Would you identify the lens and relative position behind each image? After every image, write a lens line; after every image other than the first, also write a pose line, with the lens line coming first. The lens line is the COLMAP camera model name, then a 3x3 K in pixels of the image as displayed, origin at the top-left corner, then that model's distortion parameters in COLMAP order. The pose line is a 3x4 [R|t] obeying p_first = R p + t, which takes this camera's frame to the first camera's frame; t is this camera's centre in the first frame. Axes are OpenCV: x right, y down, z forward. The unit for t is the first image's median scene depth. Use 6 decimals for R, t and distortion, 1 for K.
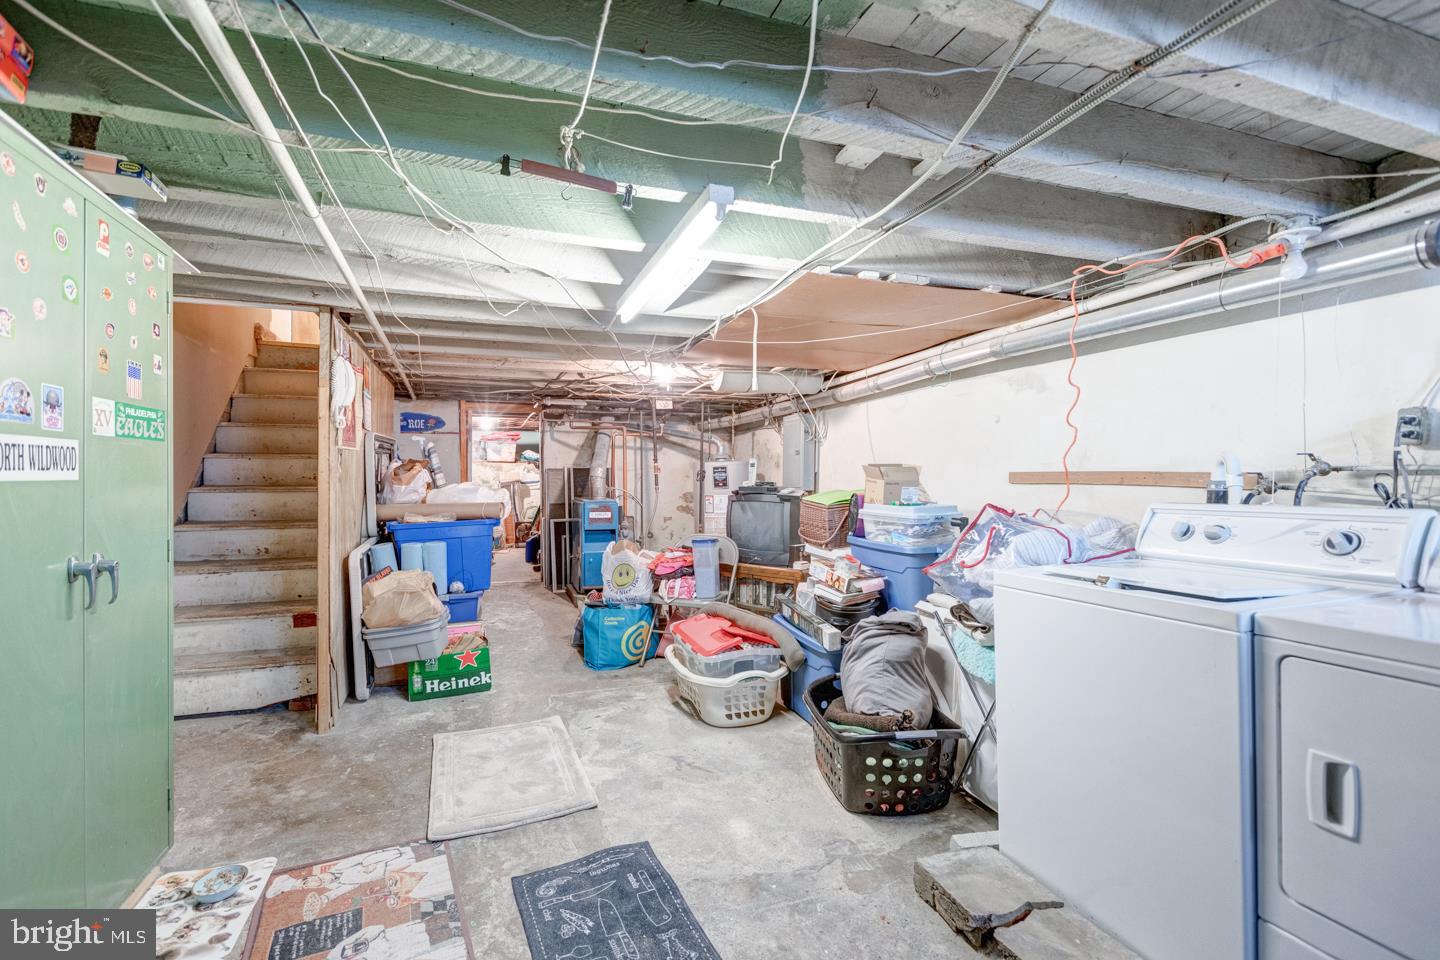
lens RADIAL K [[654.4, 0, 731.5], [0, 654.4, 479.6], [0, 0, 1]] dist [0.001499, 0.000240]
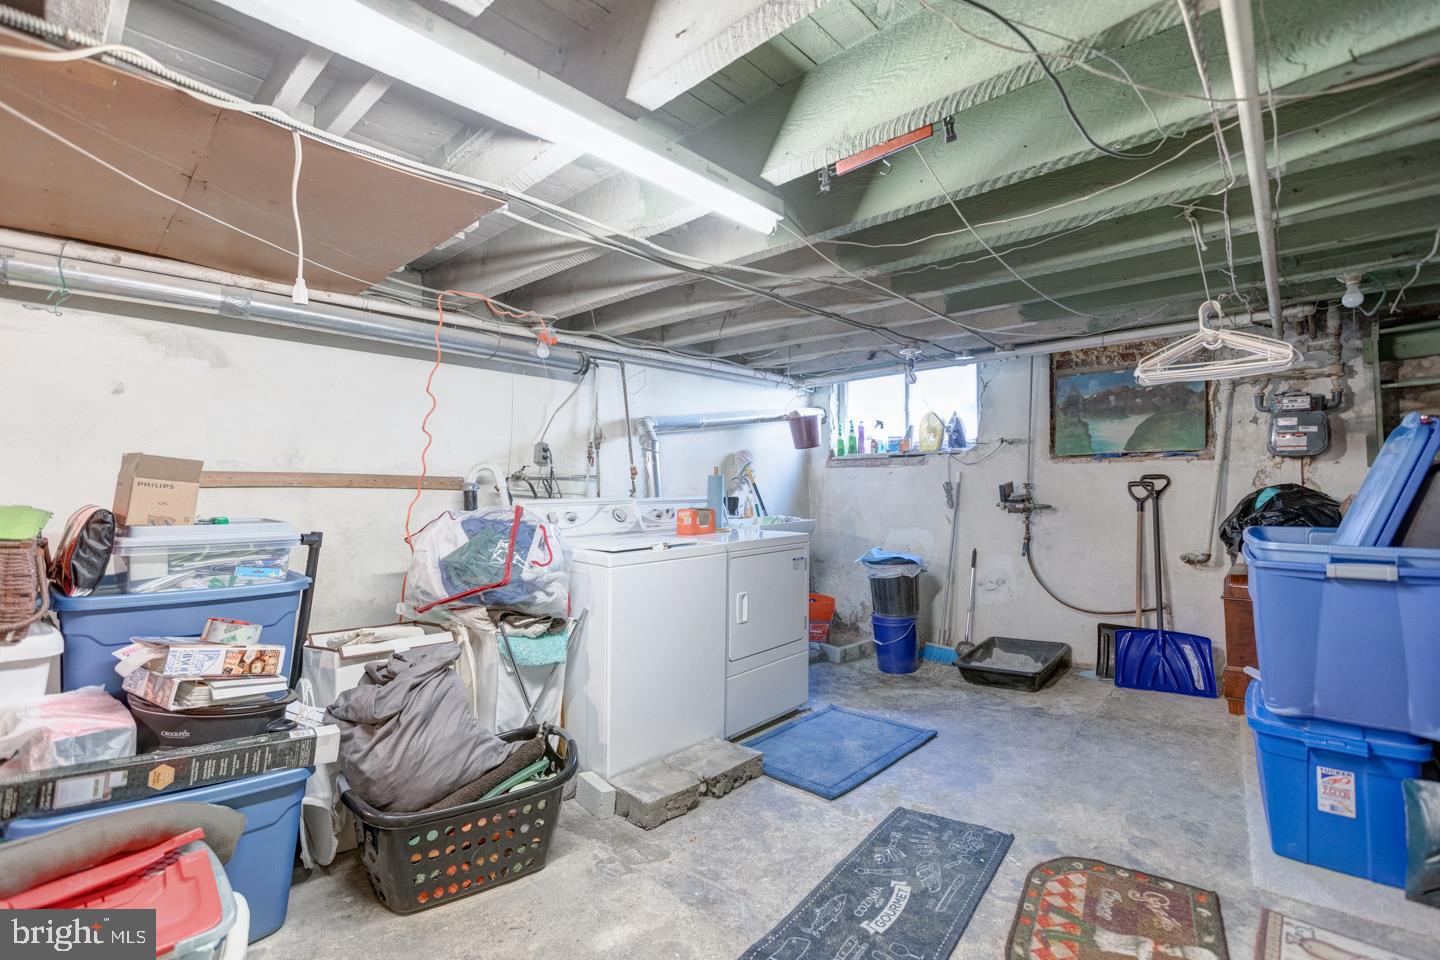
lens RADIAL K [[654.4, 0, 735.8], [0, 654.4, 482.3], [0, 0, 1]] dist [0.001499, 0.000240]
pose [[-0.464100, -0.000849, 0.885783, -0.529400], [-0.004038, 0.999991, -0.001157, -0.000822], [-0.885774, -0.004114, -0.464099, 0.888079]]
